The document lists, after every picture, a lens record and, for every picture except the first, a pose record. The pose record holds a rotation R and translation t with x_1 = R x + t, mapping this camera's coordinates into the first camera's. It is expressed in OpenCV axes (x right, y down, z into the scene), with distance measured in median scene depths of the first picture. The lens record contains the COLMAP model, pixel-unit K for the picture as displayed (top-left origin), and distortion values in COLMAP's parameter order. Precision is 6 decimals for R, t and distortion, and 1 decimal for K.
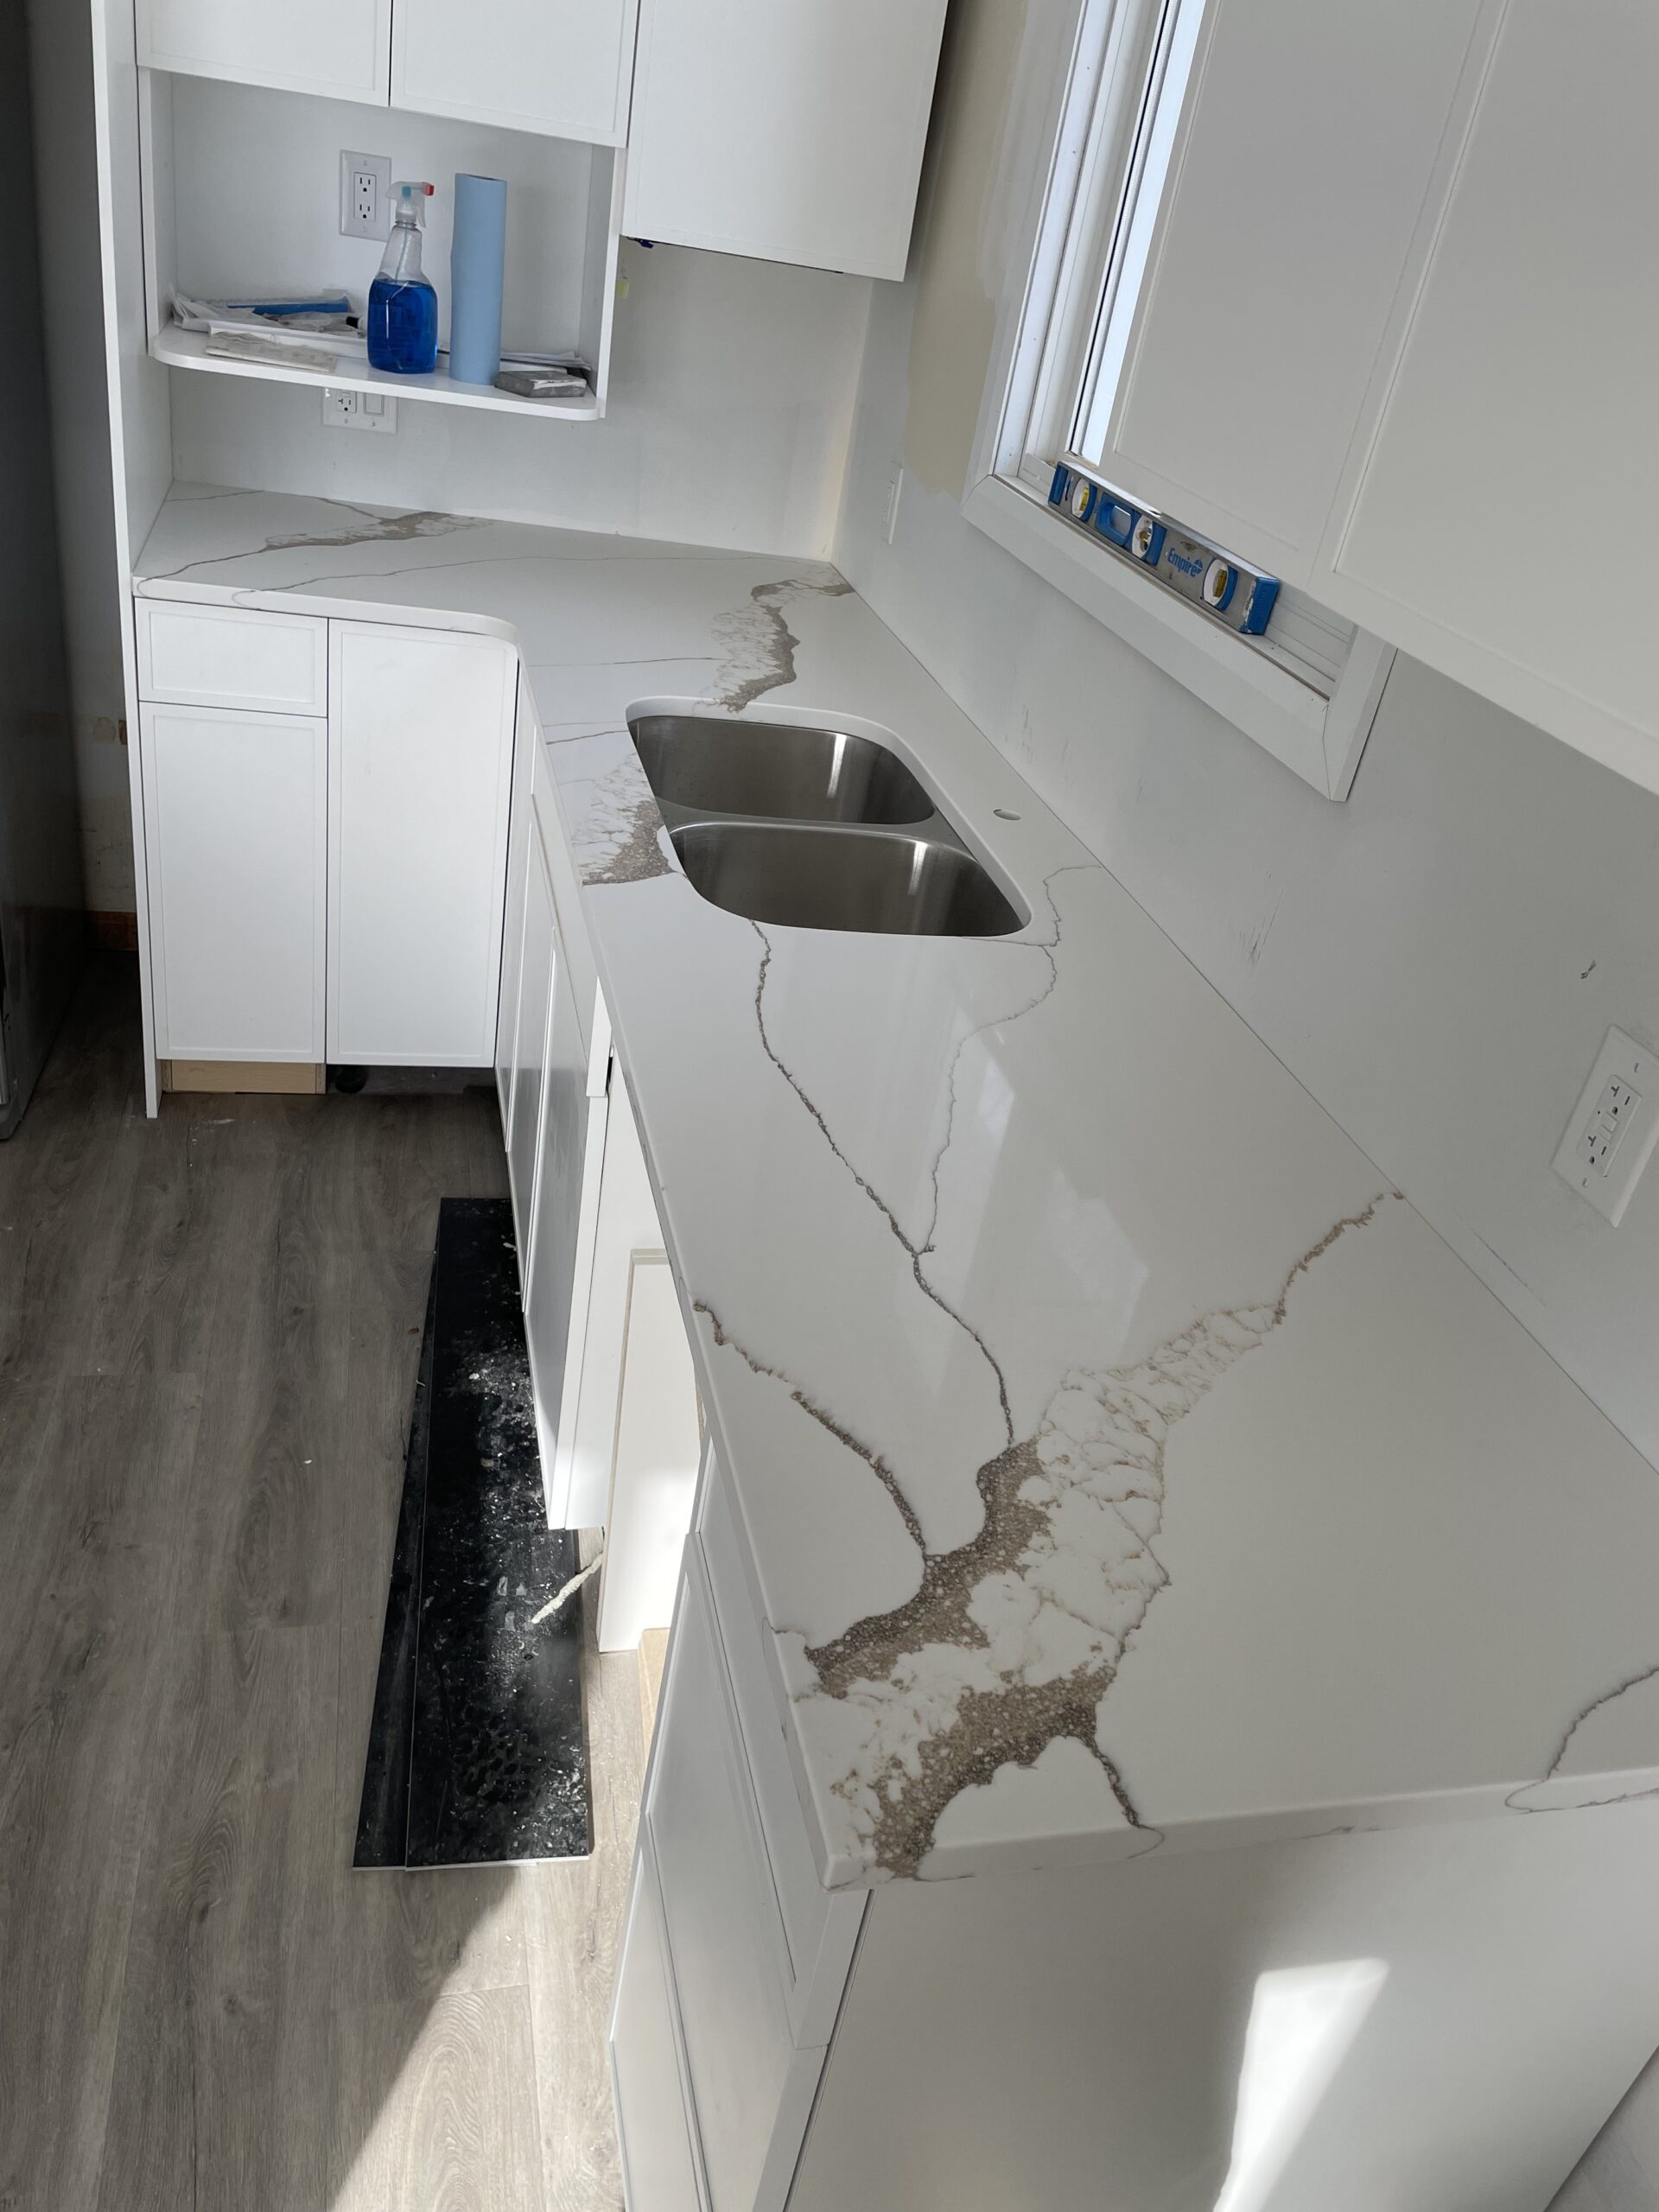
lens RADIAL K [[1665.8, 0, 837.7], [0, 1665.8, 1109.5], [0, 0, 1]] dist [0.092442, -0.118541]
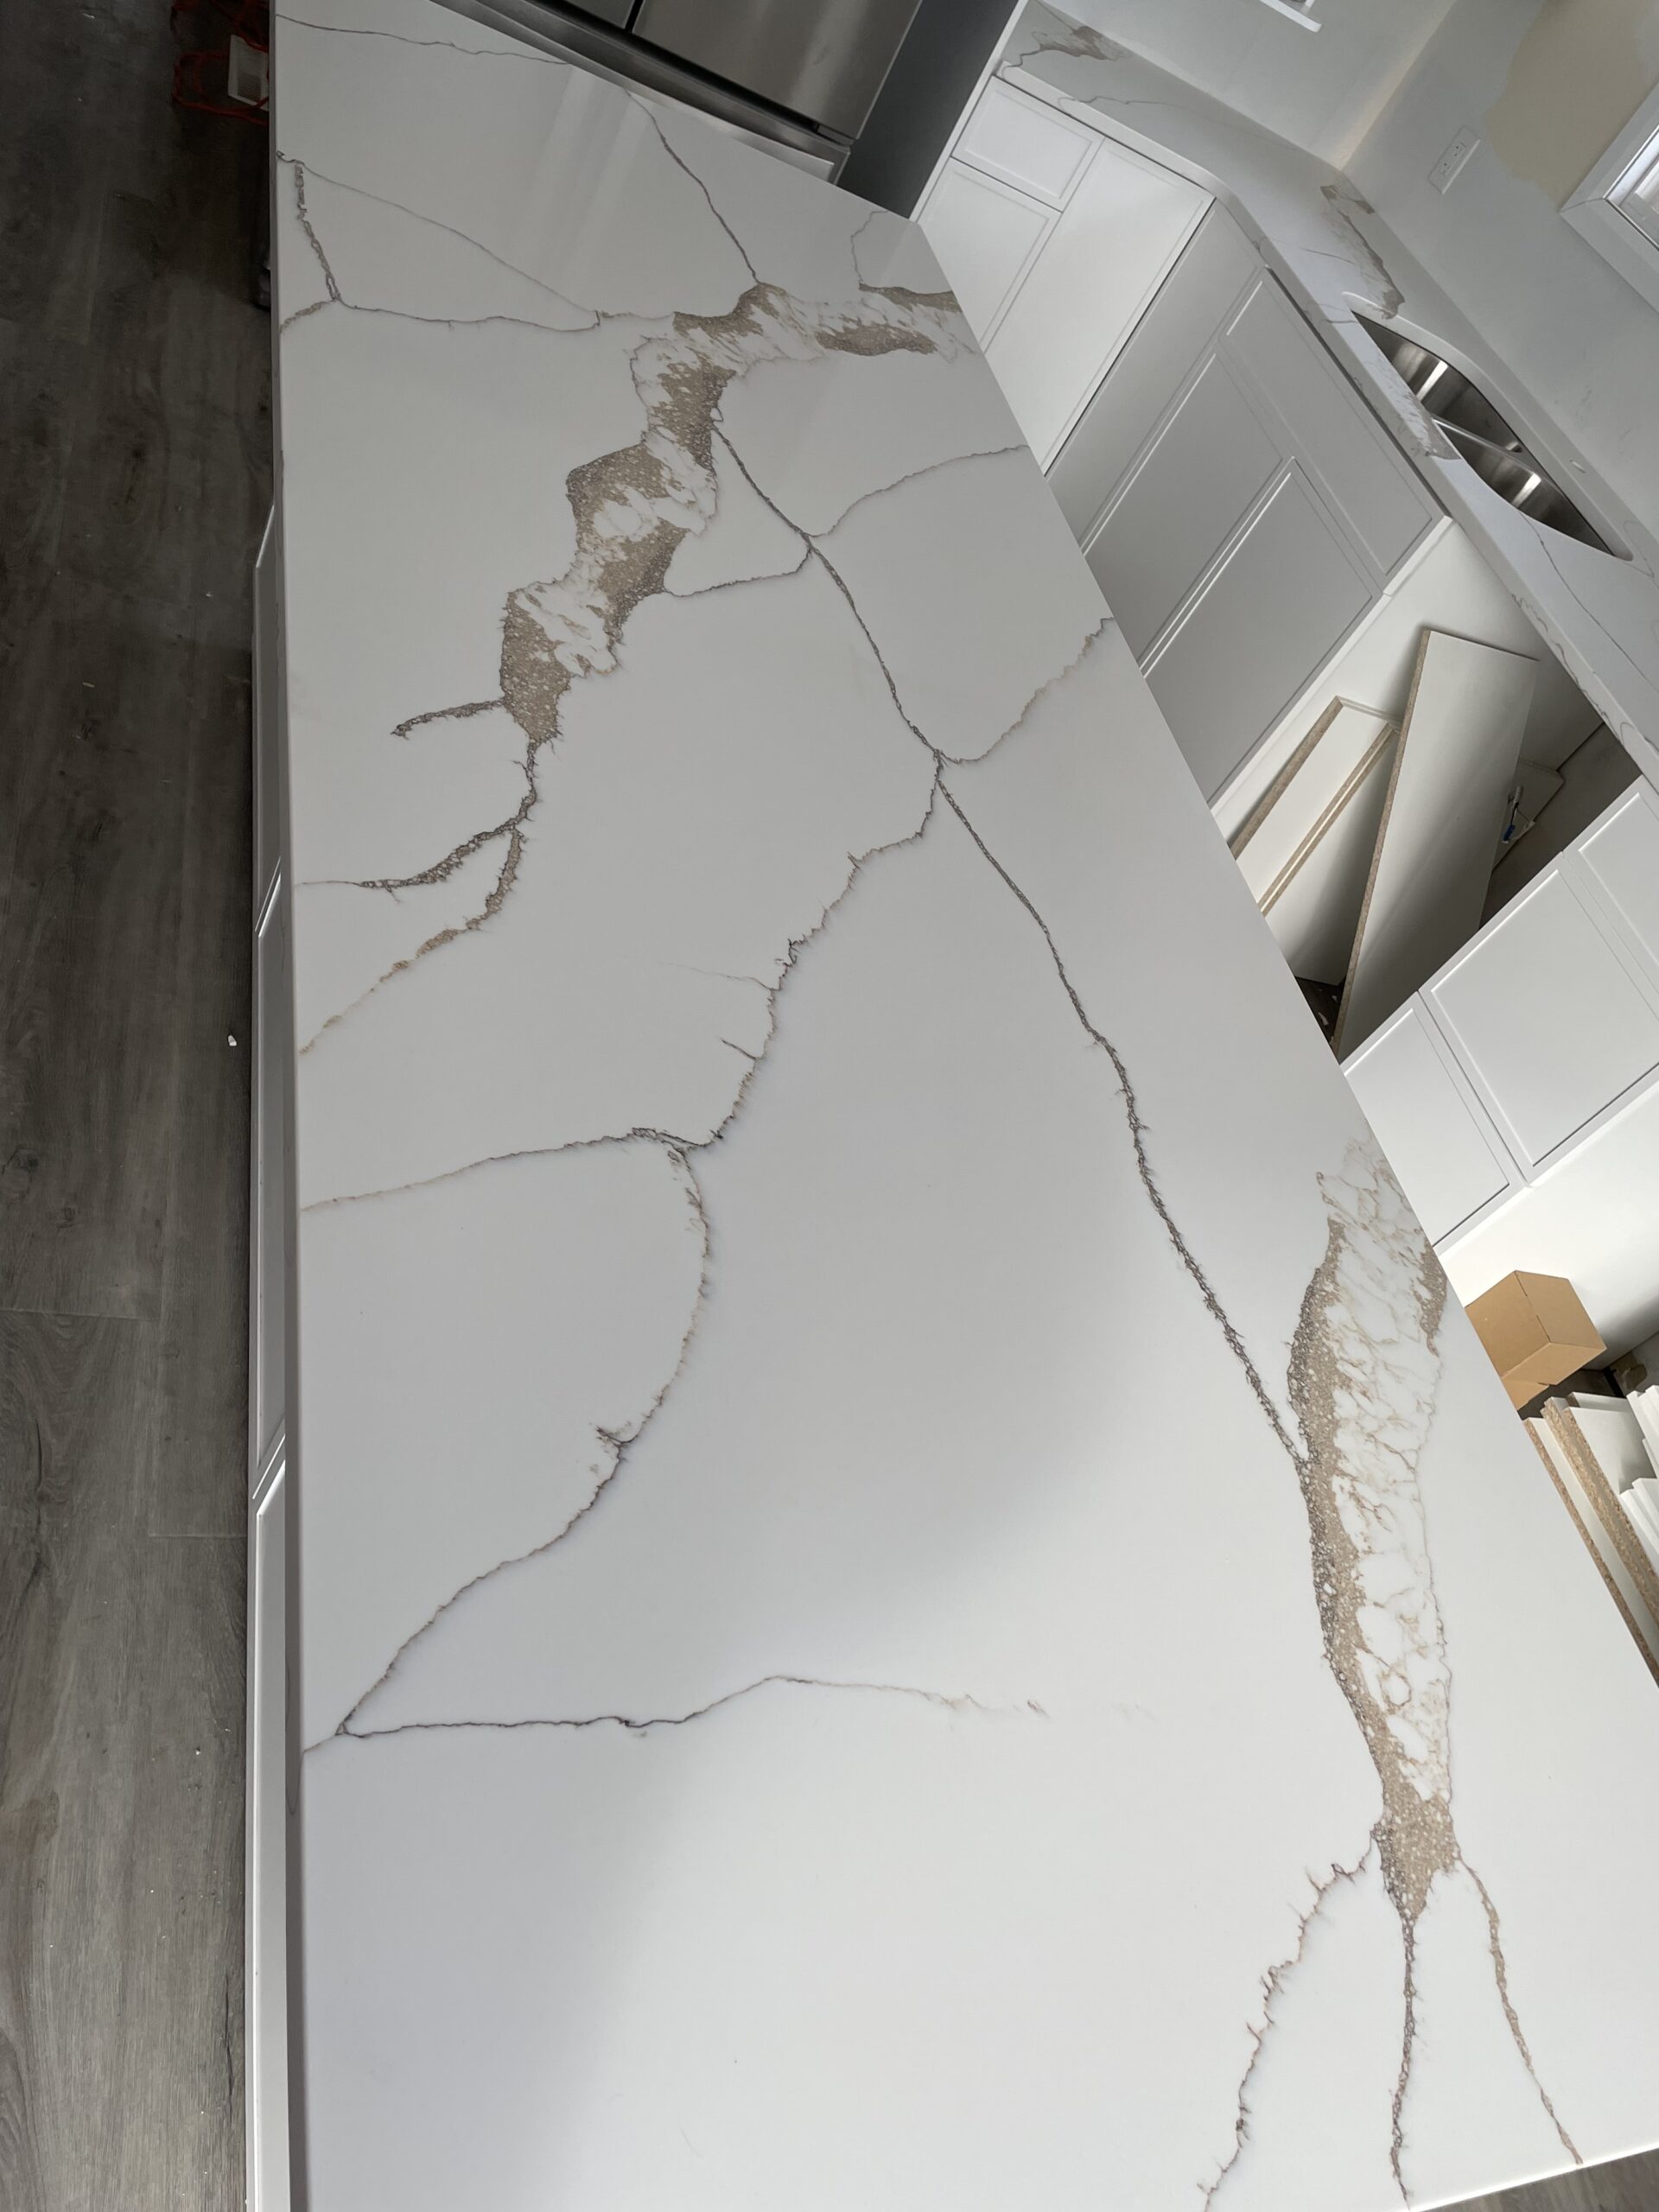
lens RADIAL K [[1665.8, 0, 853.0], [0, 1665.8, 1096.1], [0, 0, 1]] dist [0.092442, -0.118541]
pose [[0.951162, 0.218851, 0.217703, -0.601155], [-0.270053, 0.931573, 0.243398, 0.125056], [-0.149538, -0.290302, 0.945179, -0.398059]]
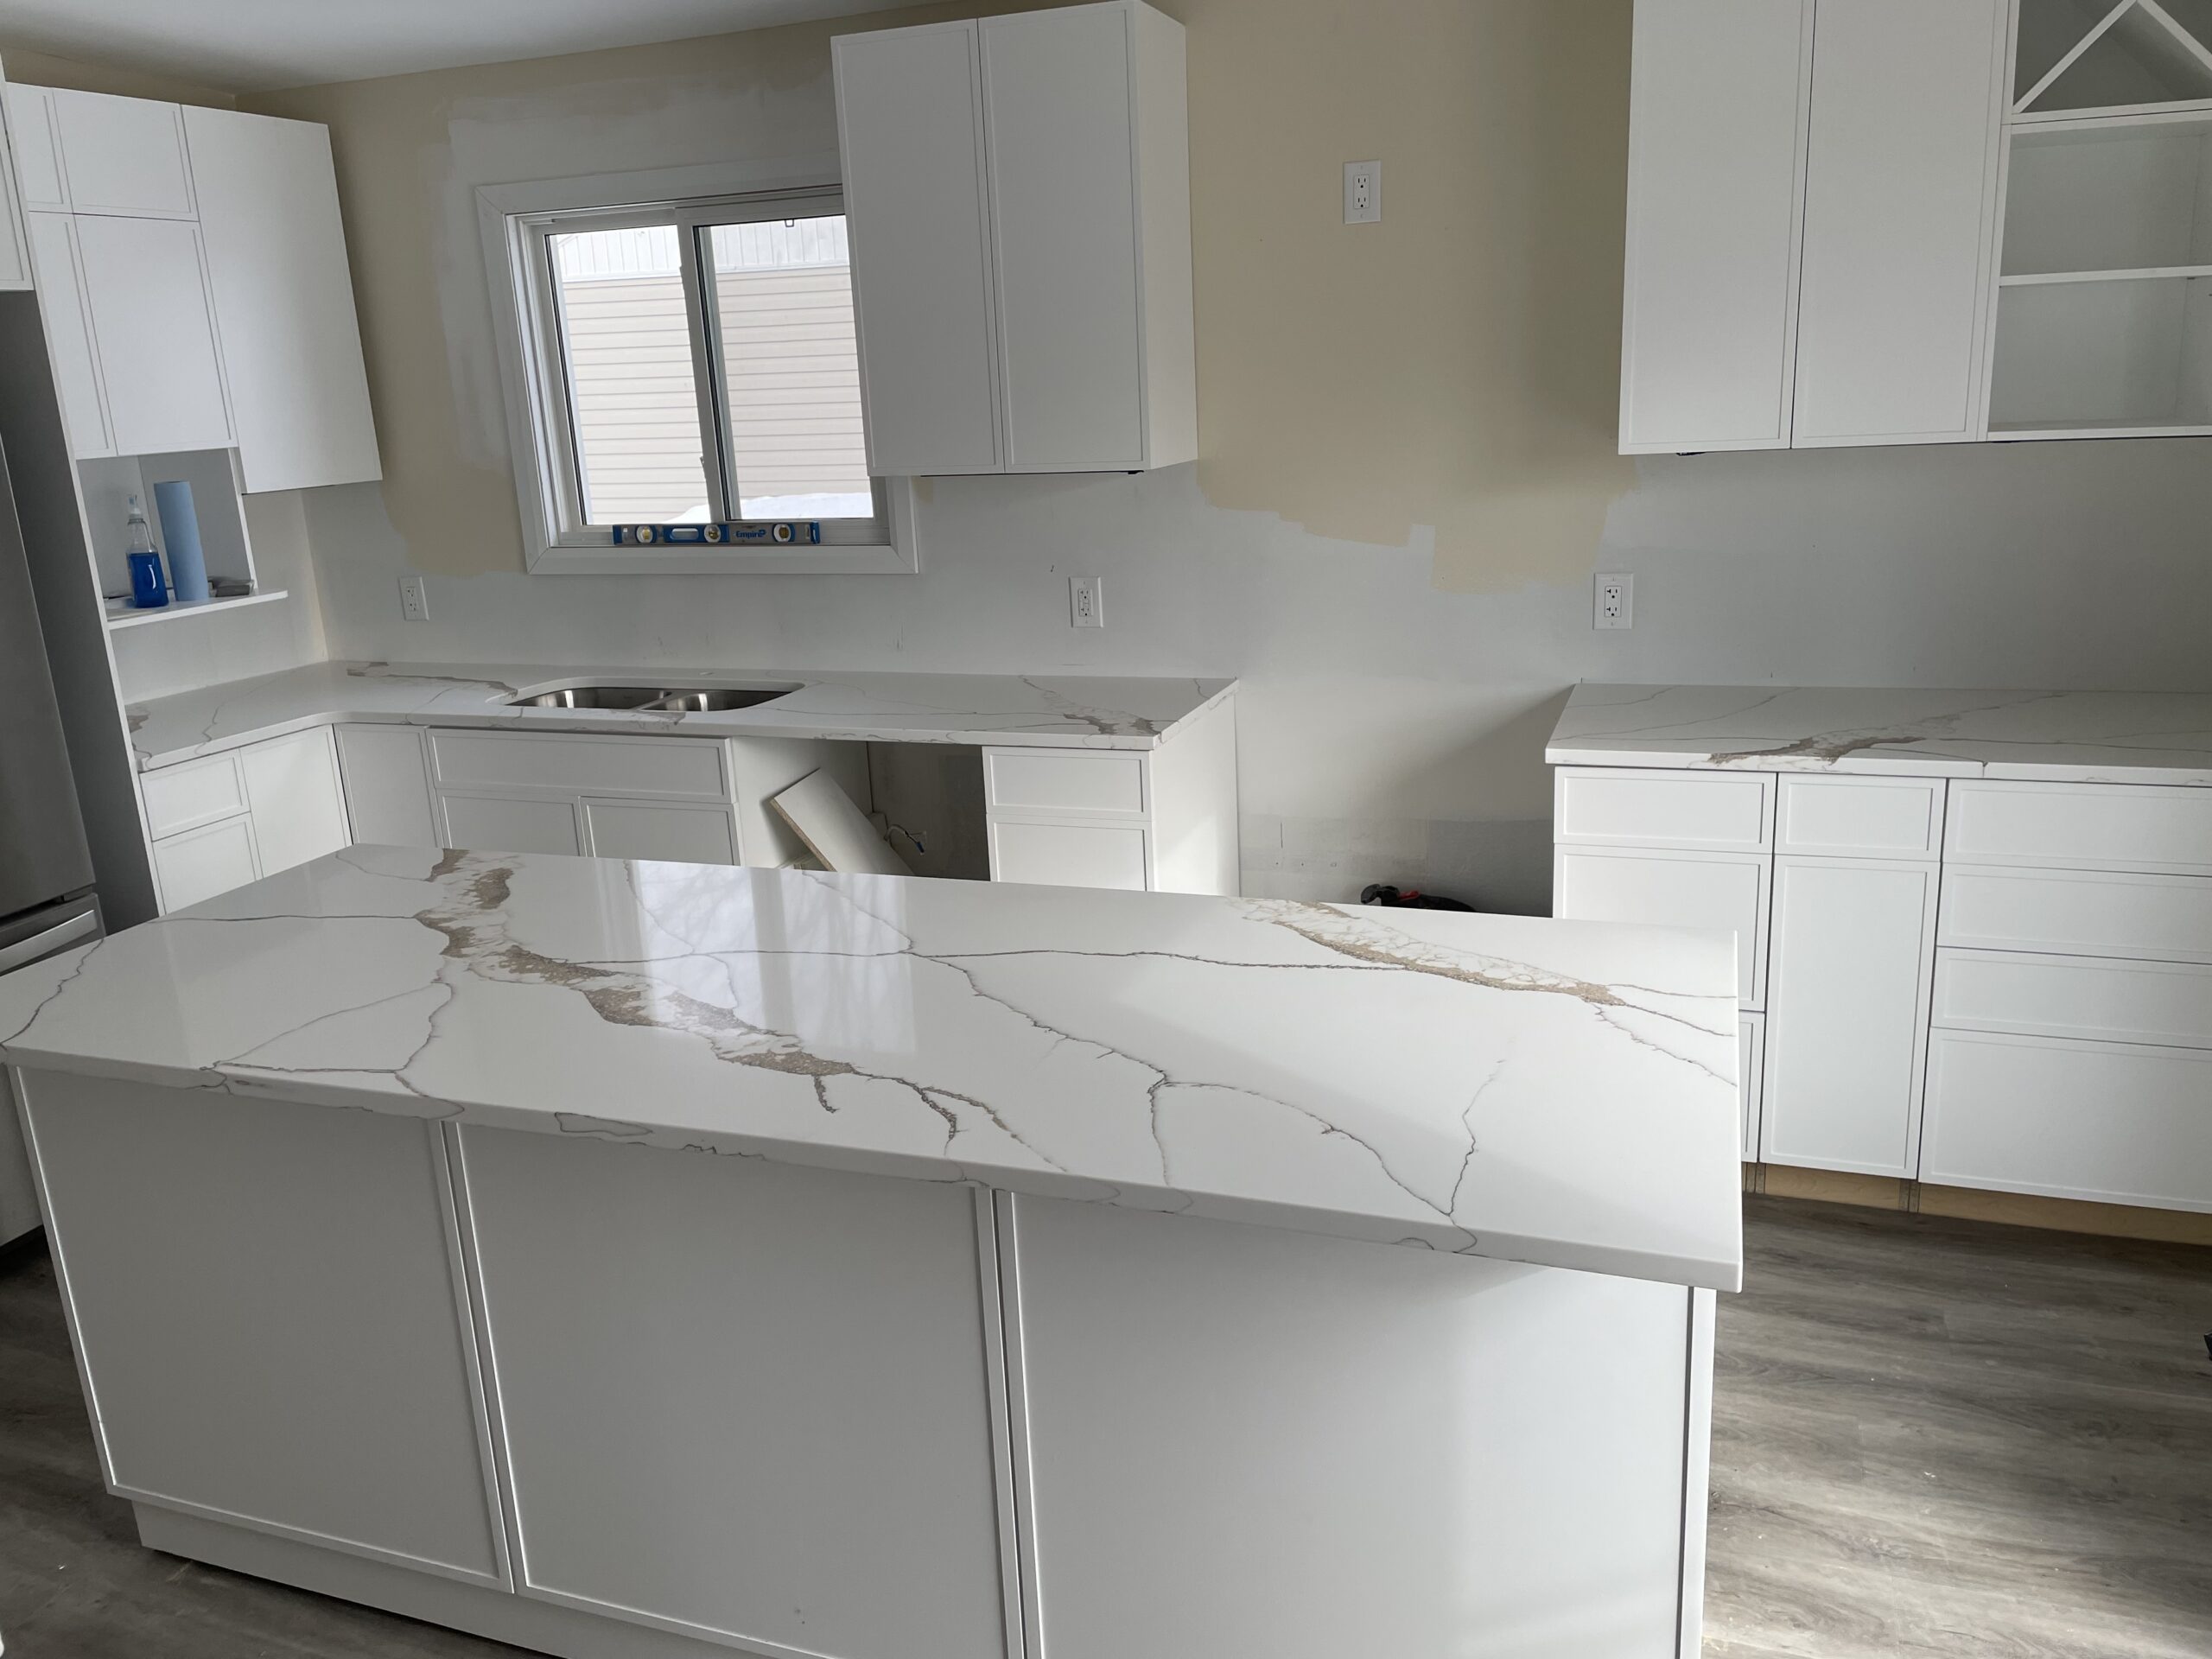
lens RADIAL K [[1665.8, 0, 1102.4], [0, 1665.8, 801.3], [0, 0, 1]] dist [0.092442, -0.118541]
pose [[0.542401, -0.388139, 0.745084, -1.040161], [0.532924, 0.844563, 0.052006, 0.090410], [-0.649456, 0.368865, 0.664940, -0.524603]]
